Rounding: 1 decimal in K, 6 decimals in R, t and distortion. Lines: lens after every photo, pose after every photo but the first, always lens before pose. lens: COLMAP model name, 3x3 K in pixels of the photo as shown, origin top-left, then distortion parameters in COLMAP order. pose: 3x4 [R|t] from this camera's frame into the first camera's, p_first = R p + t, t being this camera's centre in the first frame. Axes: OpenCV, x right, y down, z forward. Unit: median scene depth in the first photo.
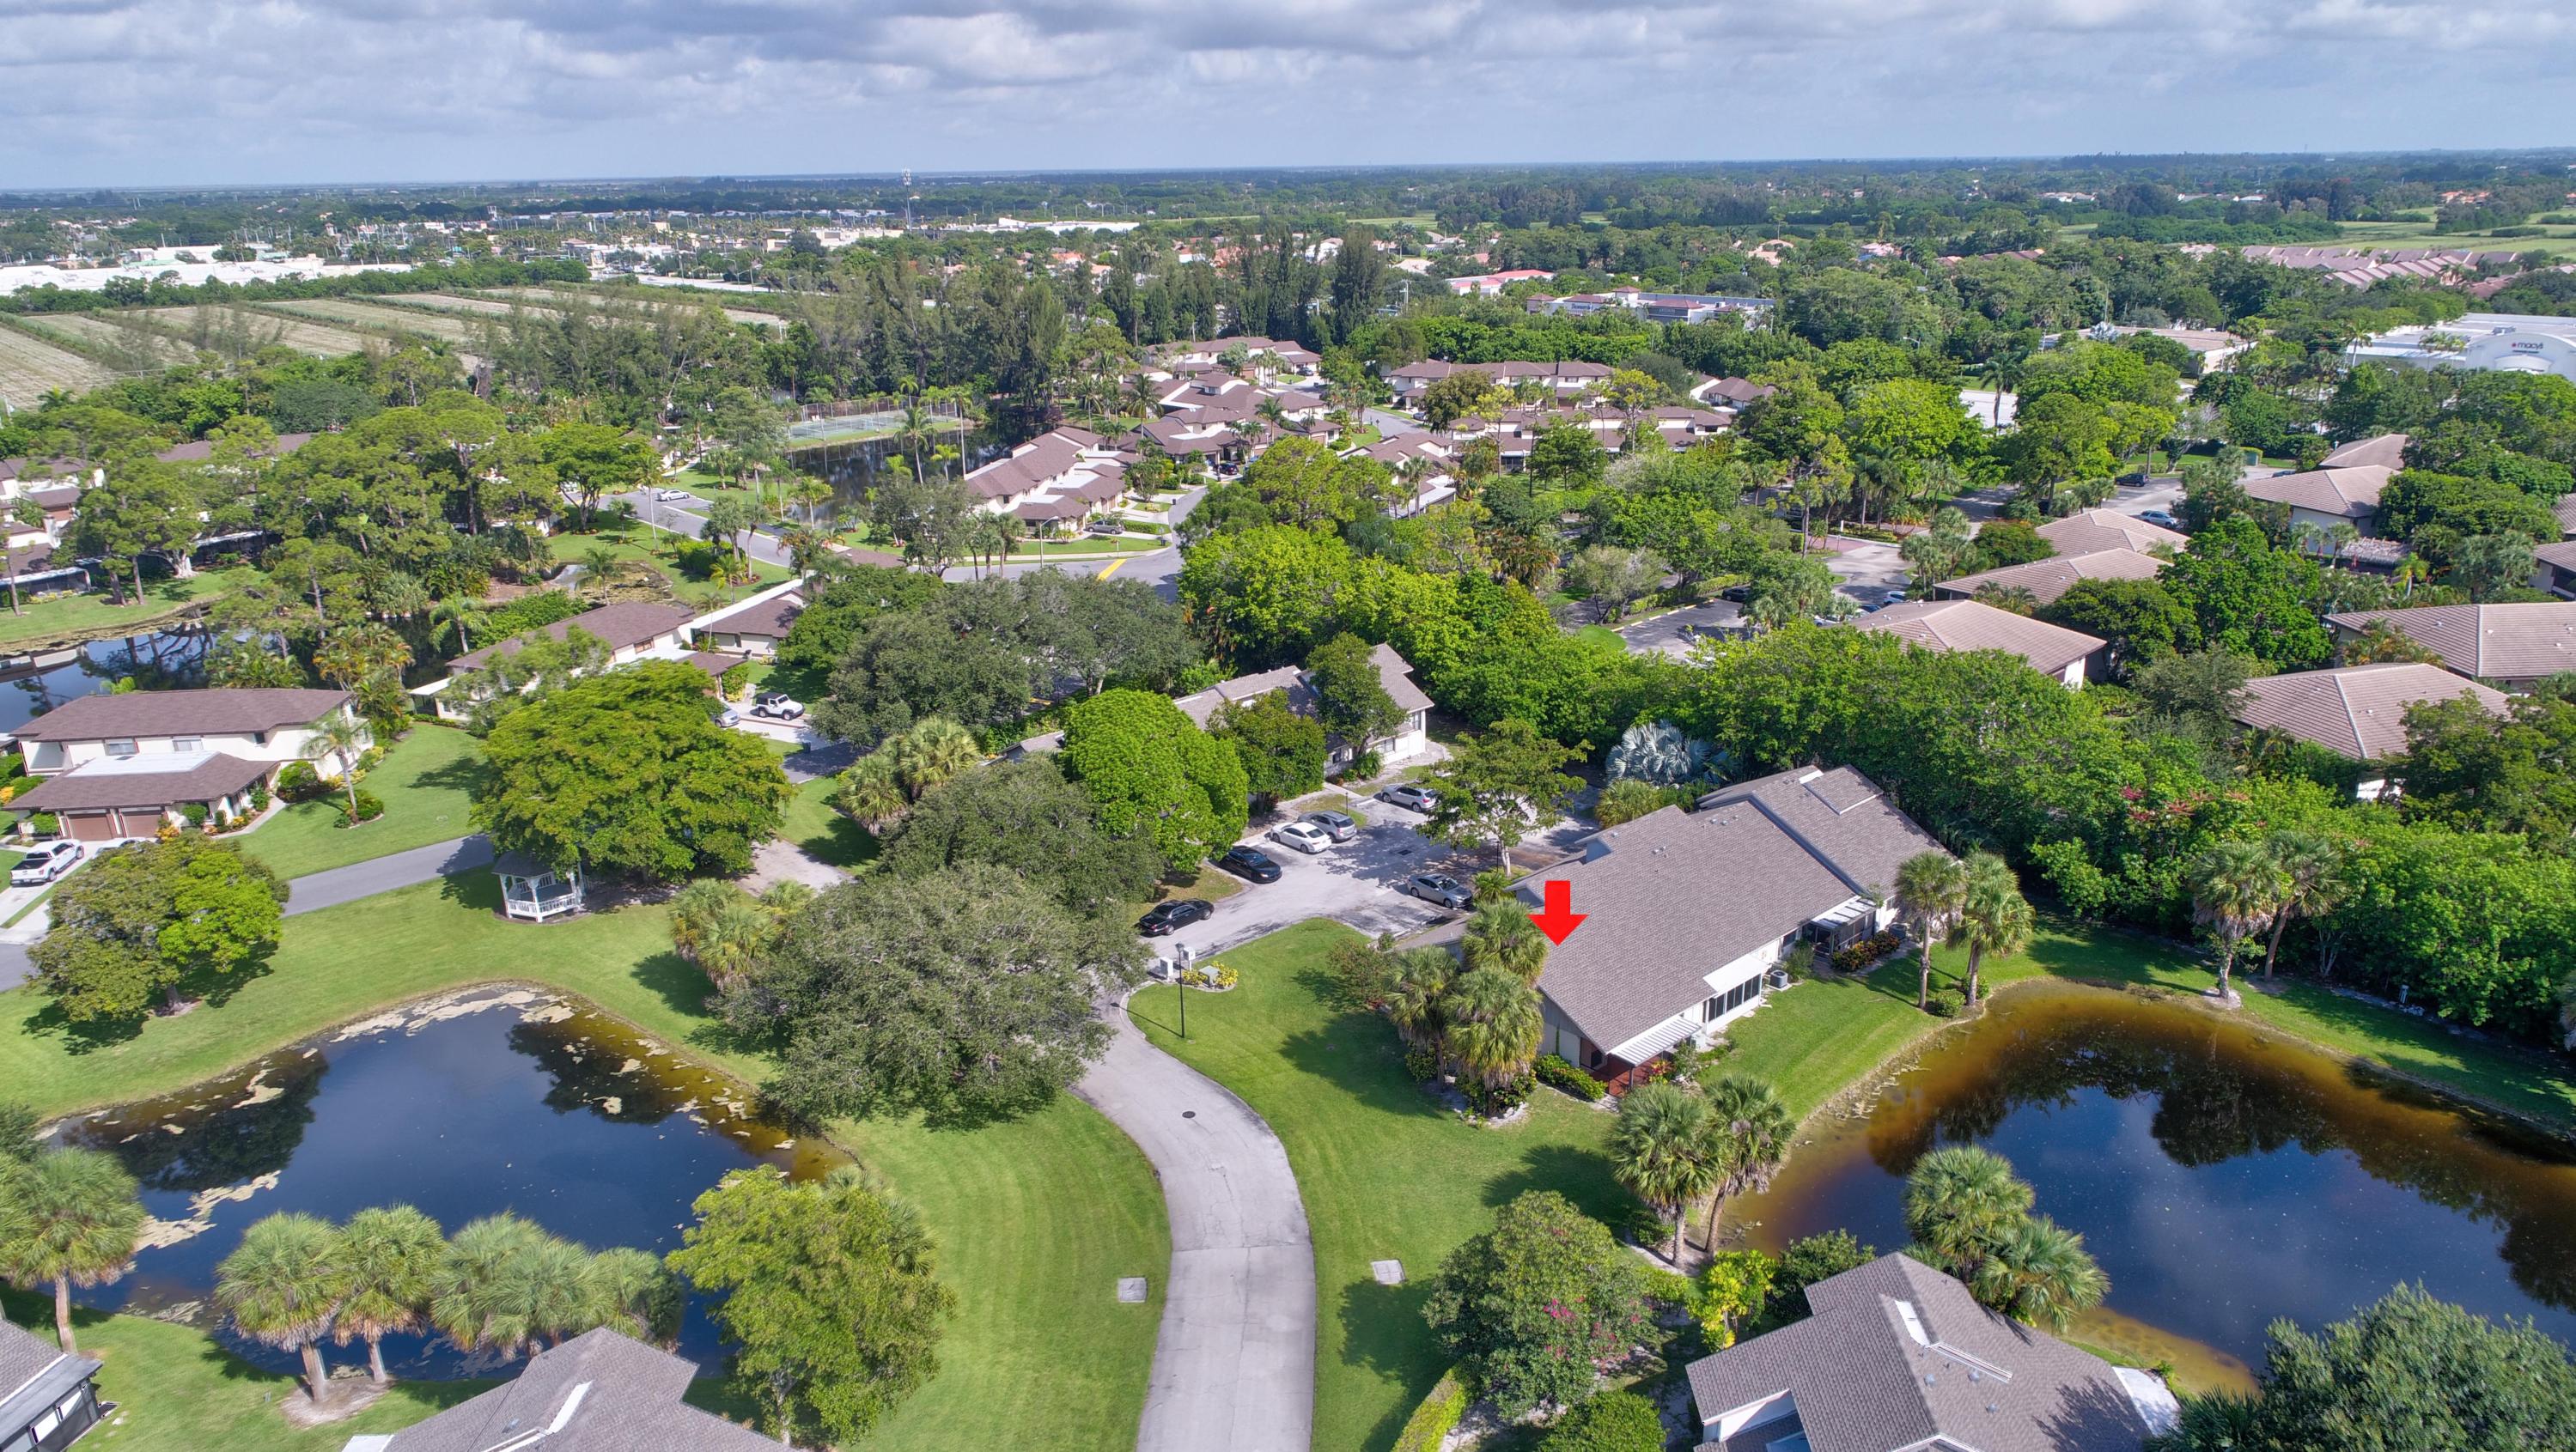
lens RADIAL K [[1729.6, 0, 1283.1], [0, 1729.6, 725.2], [0, 0, 1]] dist [-0.007472, -0.000227]
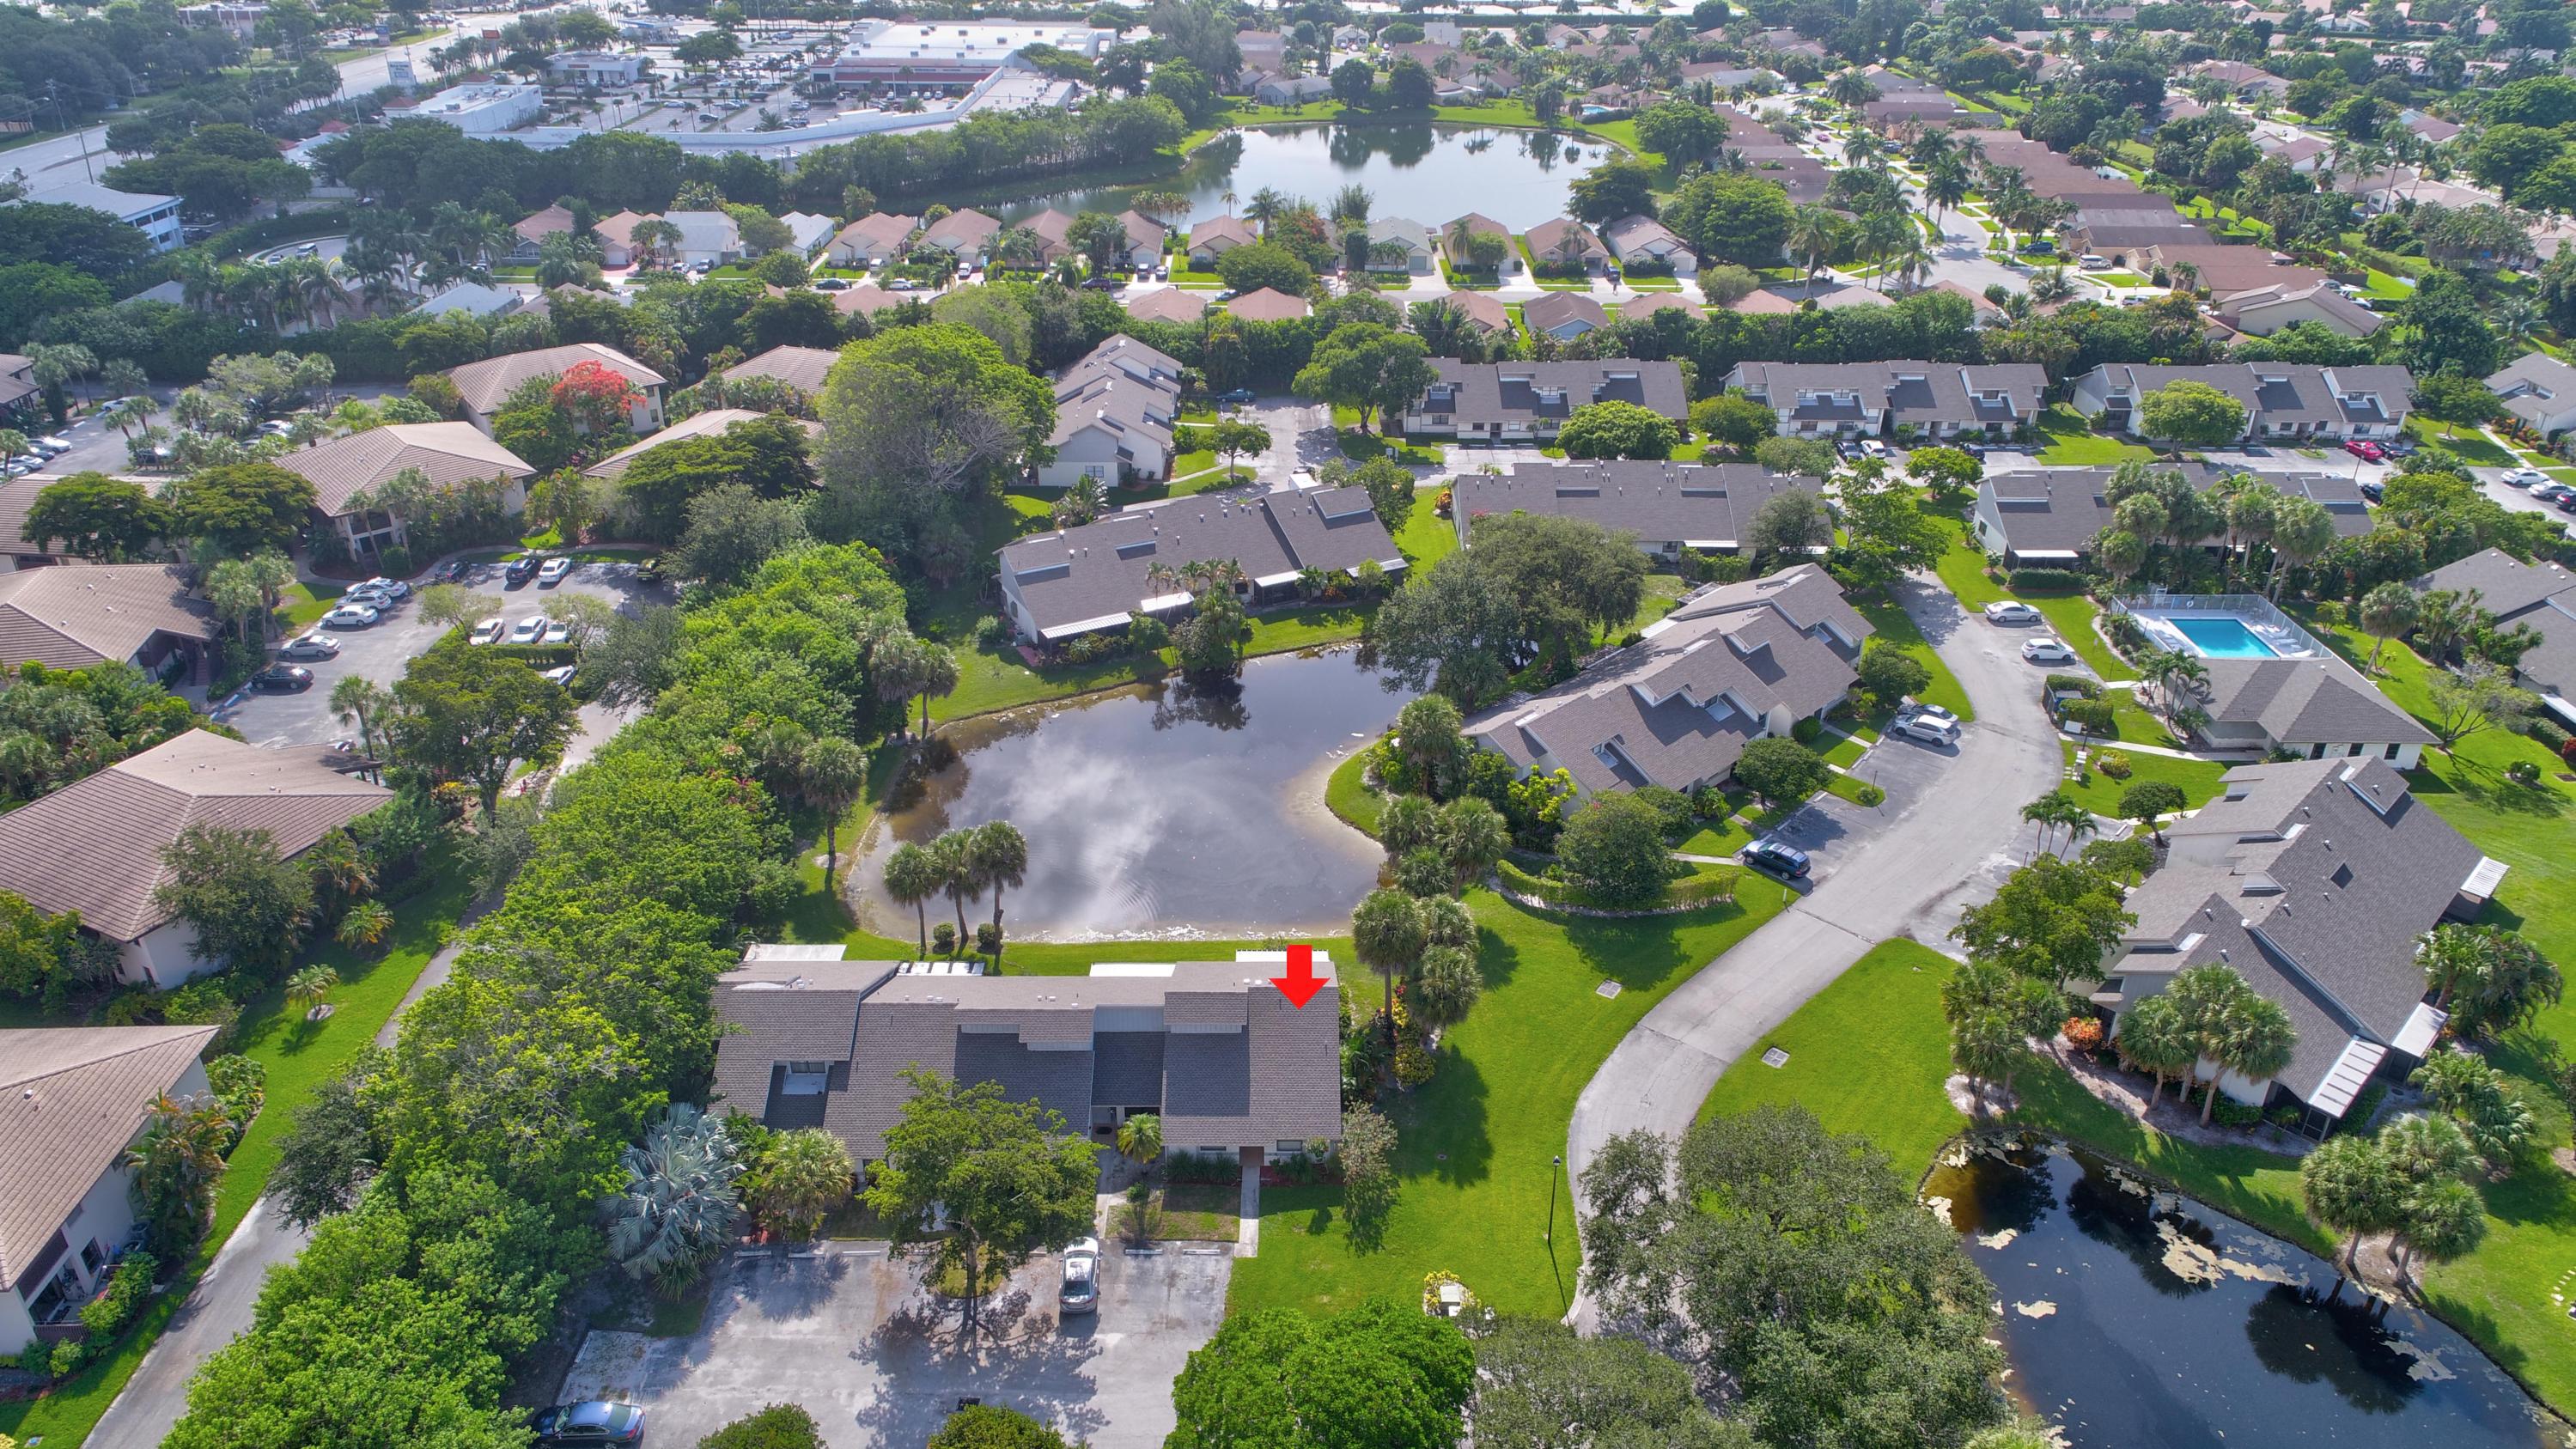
lens RADIAL K [[1729.1, 0, 1285.3], [0, 1729.1, 736.1], [0, 0, 1]] dist [-0.001605, 0.000663]
pose [[-0.732498, -0.310914, 0.605623, -0.408222], [0.218891, 0.734810, 0.641983, -0.614485], [-0.644619, 0.602816, -0.470191, 1.276776]]
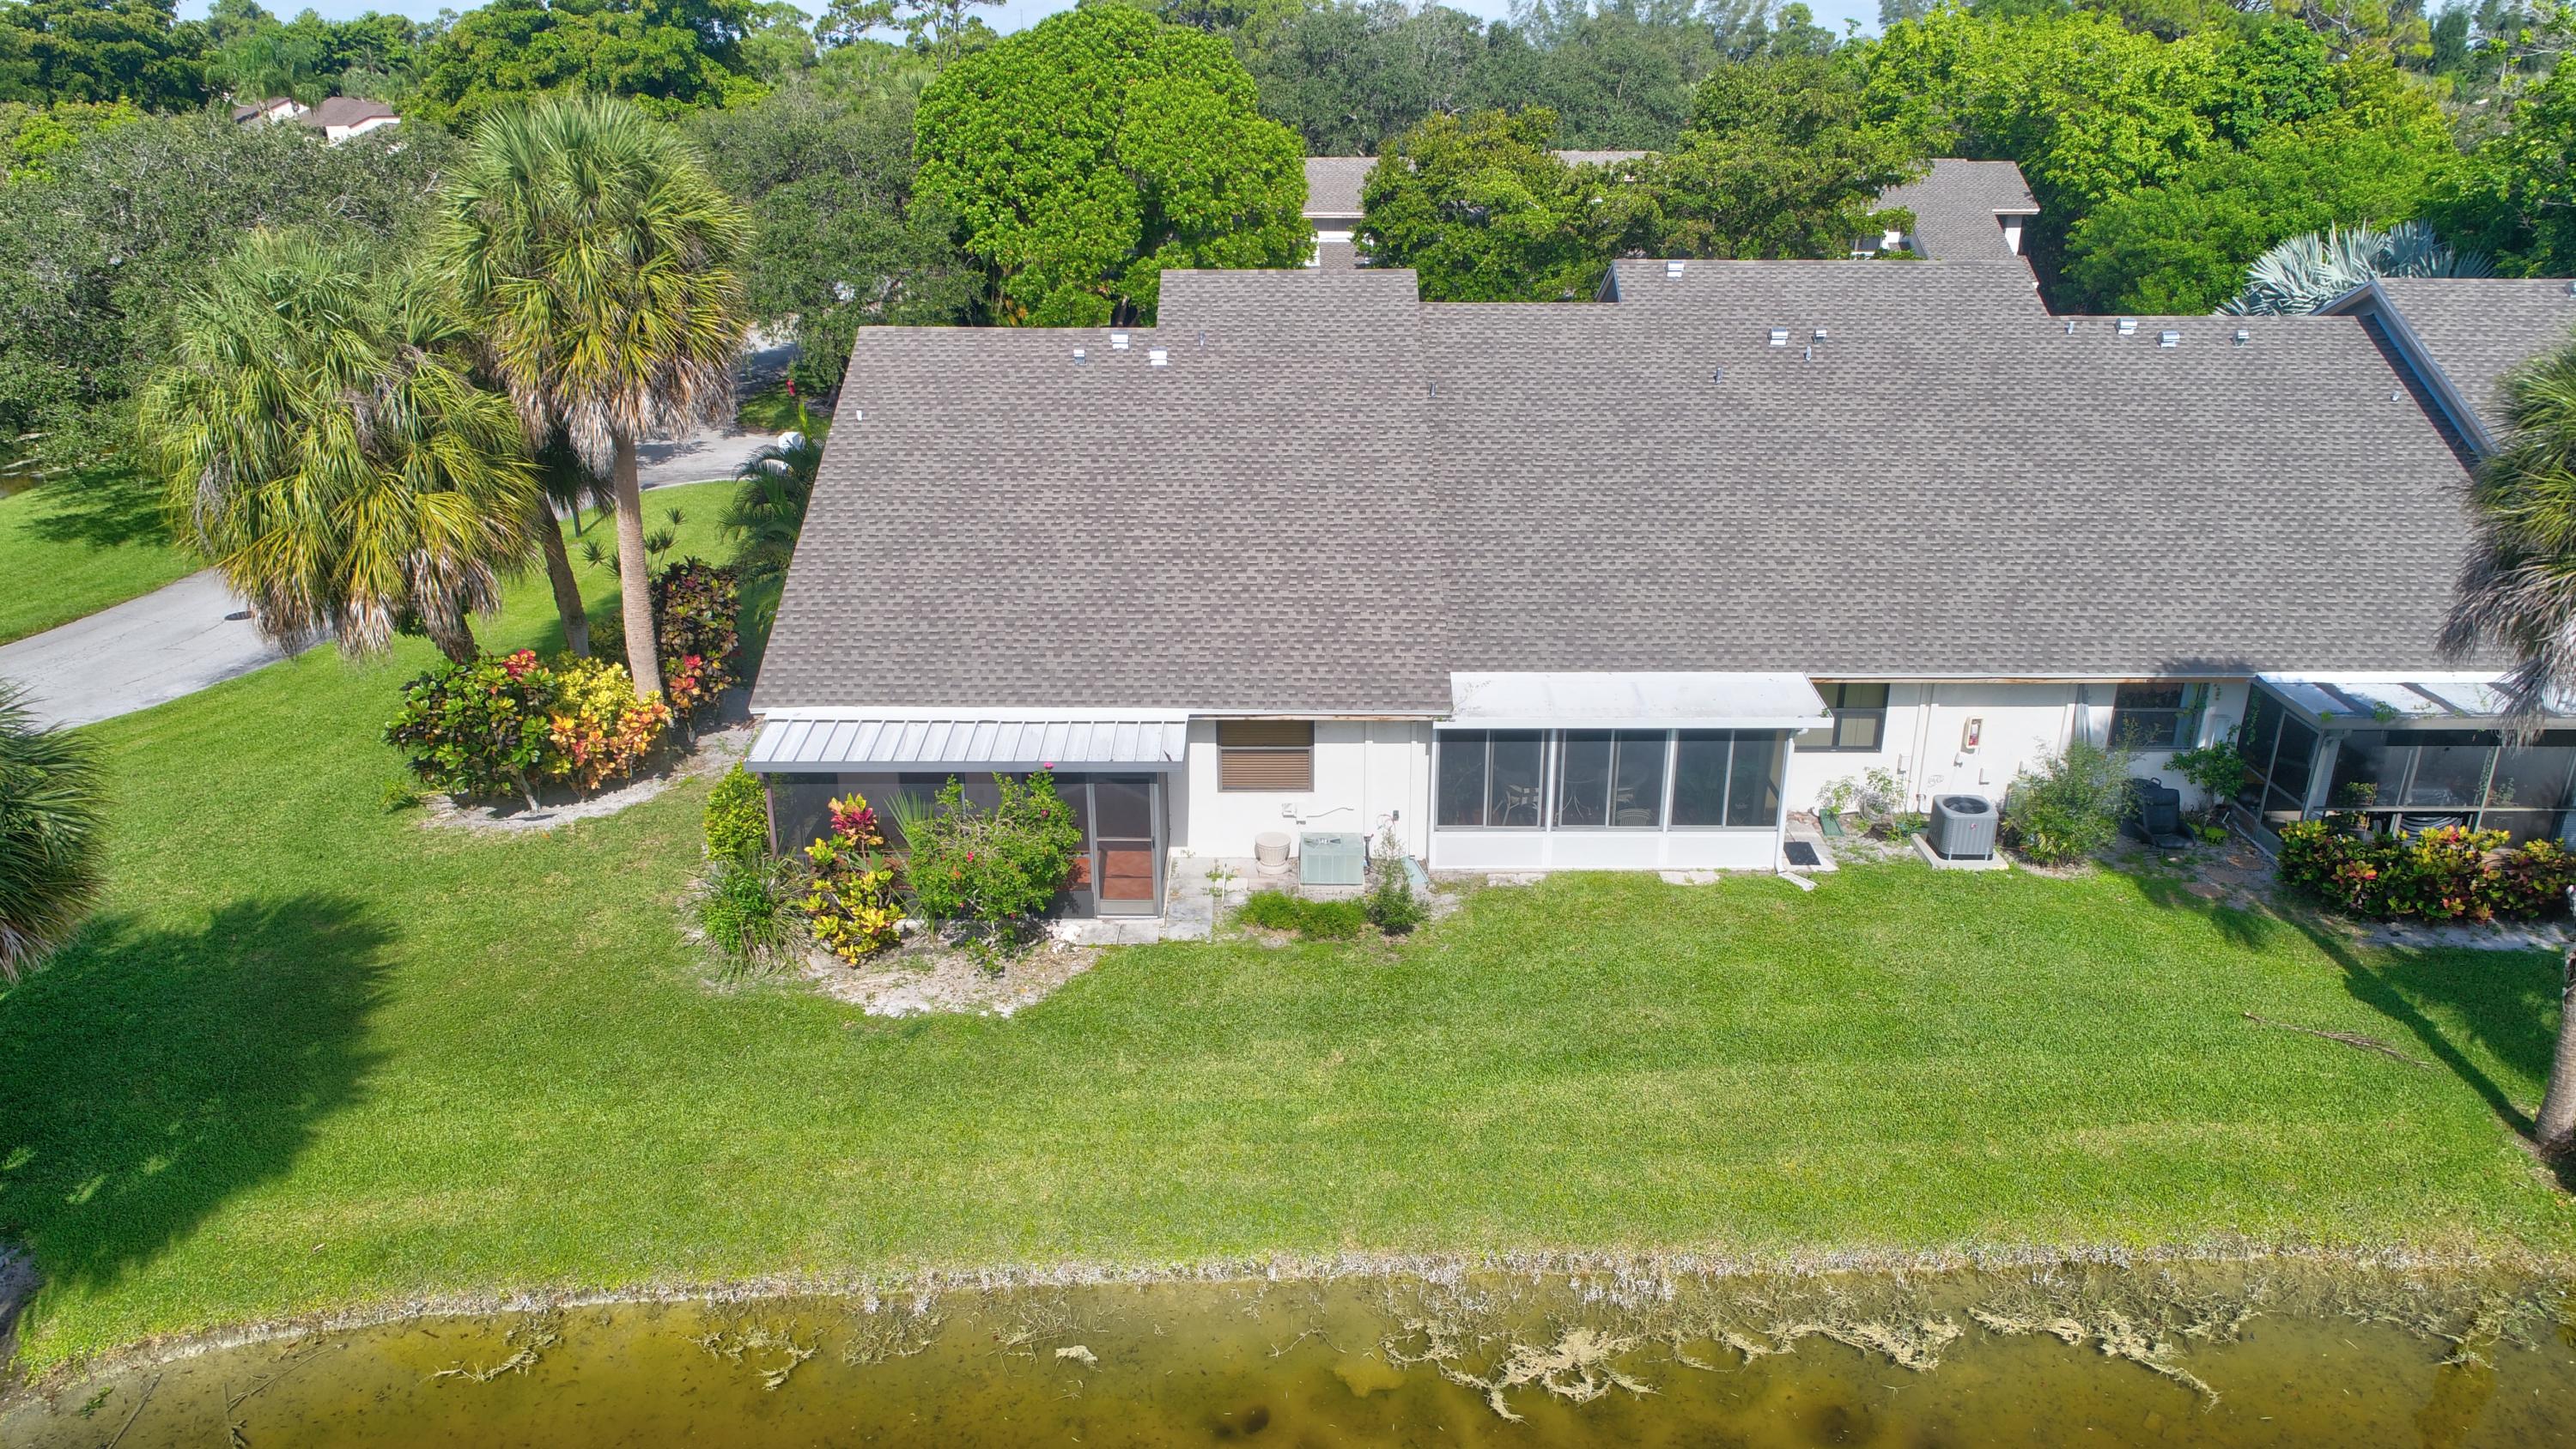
lens RADIAL K [[1728.9, 0, 1294.6], [0, 1728.9, 719.8], [0, 0, 1]] dist [-0.001605, 0.000663]
pose [[0.736476, 0.255819, -0.626227, 0.352243], [-0.224289, 0.965715, 0.130727, 0.115293], [0.638199, 0.044179, 0.768603, 0.709290]]
